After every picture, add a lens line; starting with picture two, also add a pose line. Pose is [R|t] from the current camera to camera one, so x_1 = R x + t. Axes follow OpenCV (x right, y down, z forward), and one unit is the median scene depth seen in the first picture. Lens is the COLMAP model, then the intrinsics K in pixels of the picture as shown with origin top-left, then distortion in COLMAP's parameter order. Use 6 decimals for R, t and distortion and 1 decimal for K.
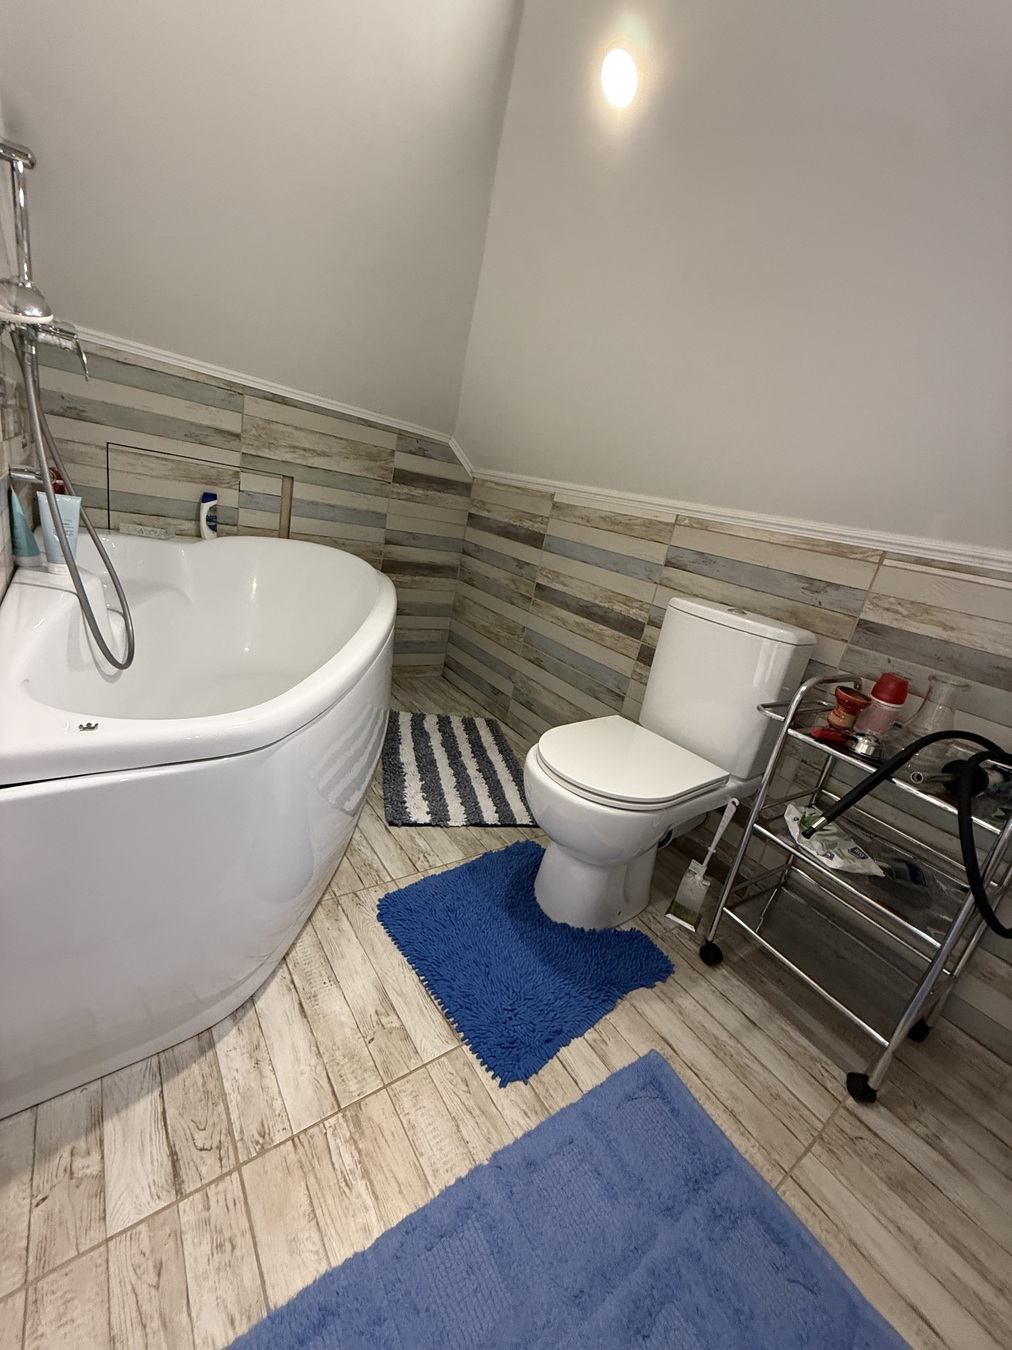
lens RADIAL K [[537.0, 0, 509.5], [0, 537.0, 672.4], [0, 0, 1]] dist [-0.000147, 0.000191]
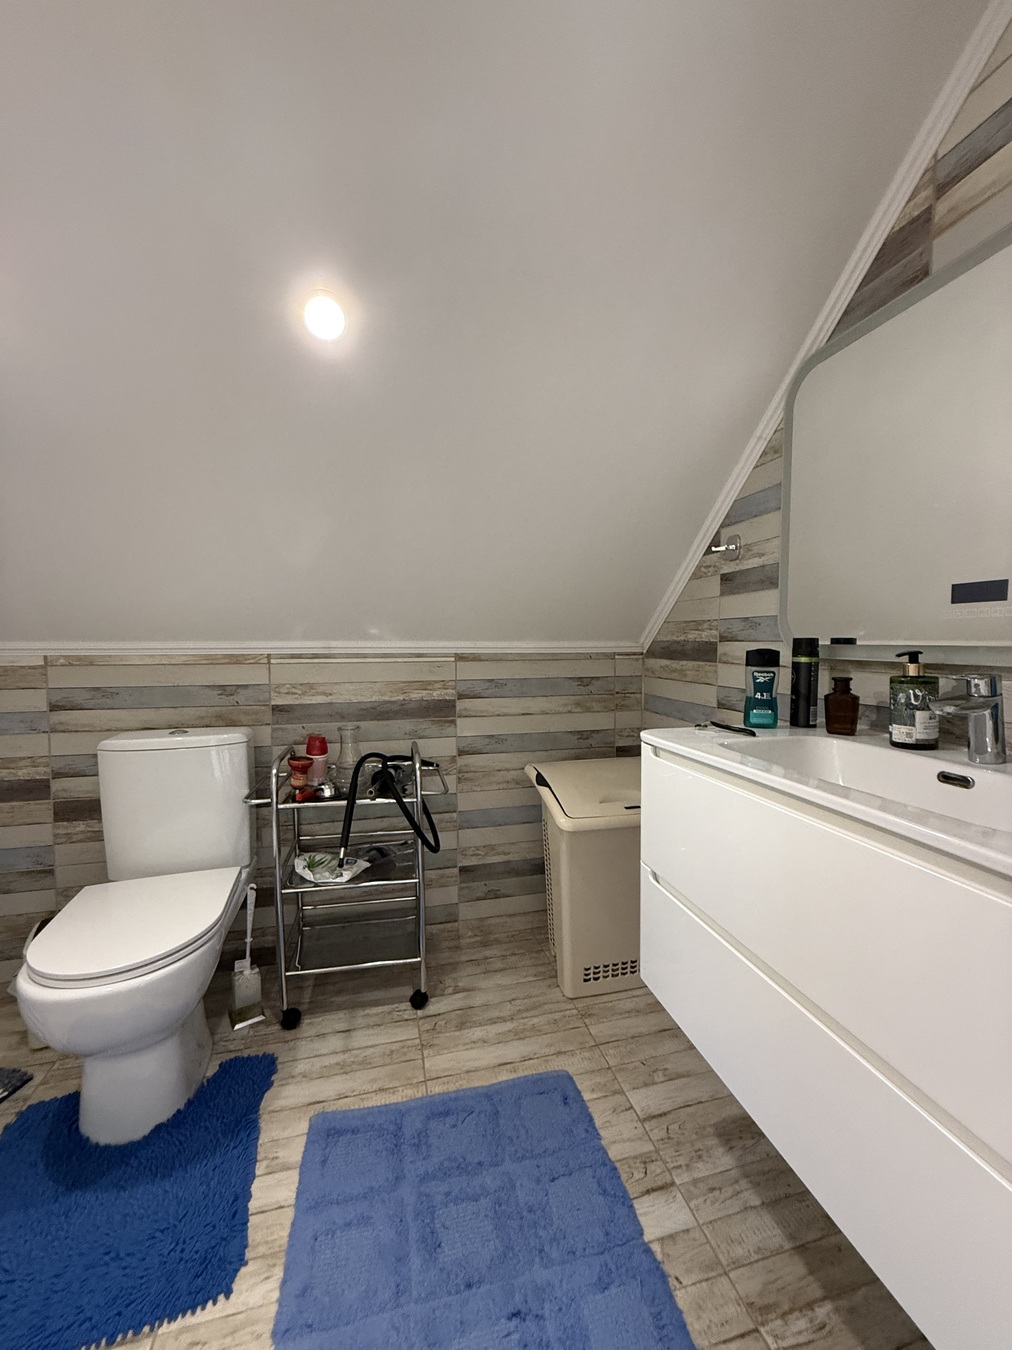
lens RADIAL K [[537.0, 0, 509.5], [0, 537.0, 672.4], [0, 0, 1]] dist [-0.000147, 0.000191]
pose [[0.365841, -0.249352, 0.896652, -0.321502], [0.356197, 0.927598, 0.112626, -0.127568], [-0.859816, 0.278181, 0.428172, -0.090234]]
